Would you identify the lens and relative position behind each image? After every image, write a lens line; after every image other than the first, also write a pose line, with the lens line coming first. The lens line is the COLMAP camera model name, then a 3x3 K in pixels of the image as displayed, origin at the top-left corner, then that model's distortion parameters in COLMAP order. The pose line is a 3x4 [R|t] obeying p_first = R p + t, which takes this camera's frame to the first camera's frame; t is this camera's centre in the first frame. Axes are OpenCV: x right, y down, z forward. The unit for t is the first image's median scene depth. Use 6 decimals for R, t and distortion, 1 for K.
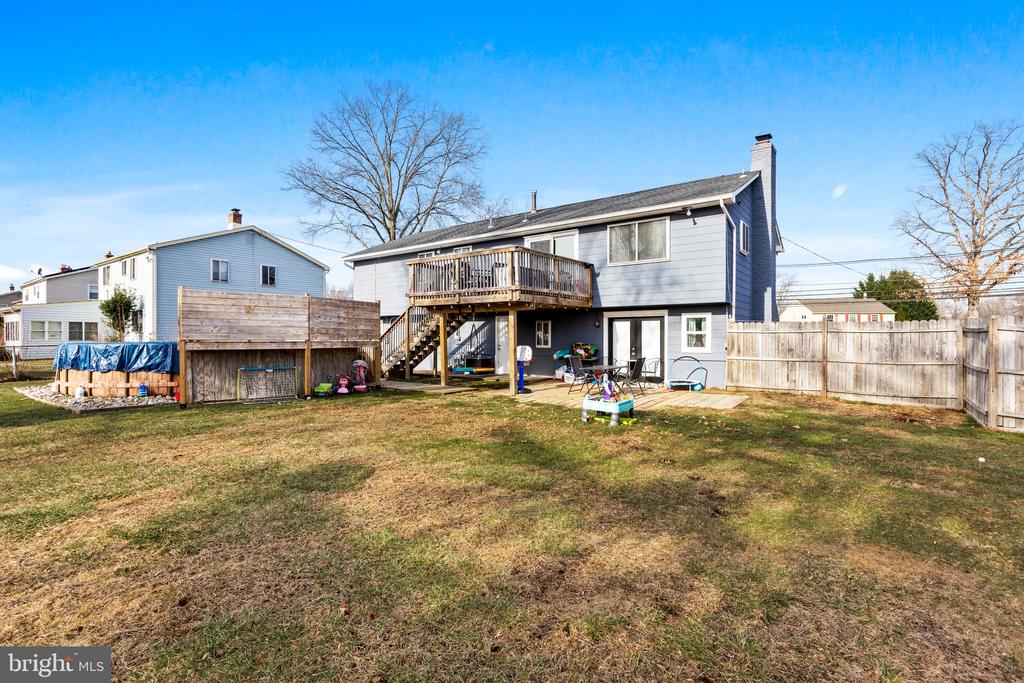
lens RADIAL K [[476.6, 0, 512.0], [0, 476.6, 341.5], [0, 0, 1]] dist [-0.000700, -0.000289]
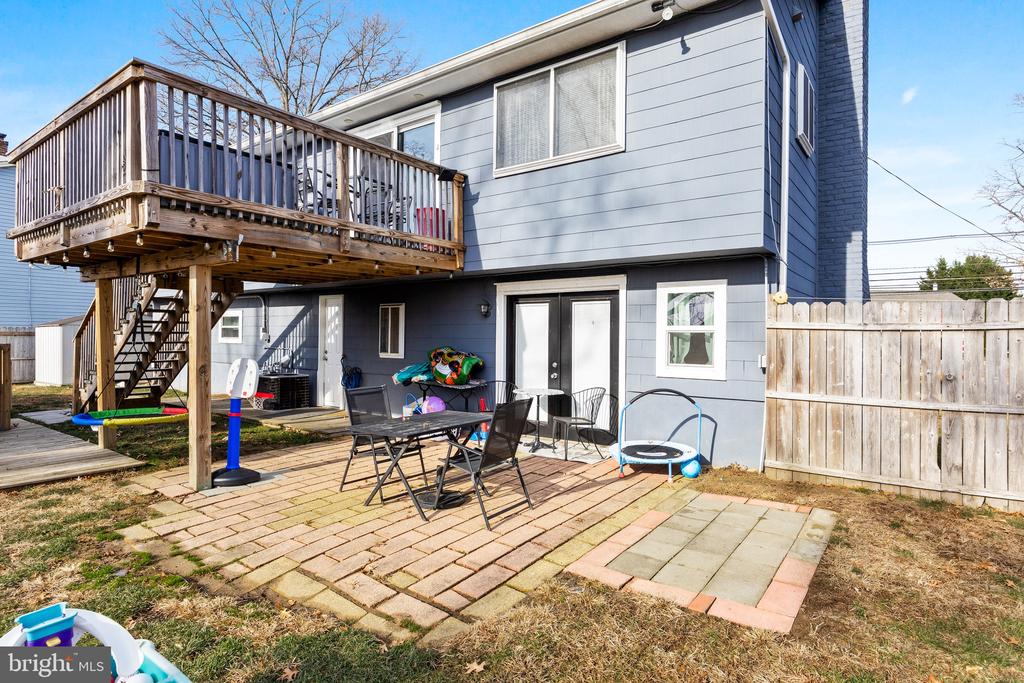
lens RADIAL K [[547.1, 0, 512.0], [0, 547.1, 341.5], [0, 0, 1]] dist [-0.000968, 0.000504]
pose [[0.999969, 0.007669, 0.002027, 0.217577], [-0.007670, 0.999970, 0.000830, -0.006505], [-0.002021, -0.000846, 0.999998, 0.496006]]
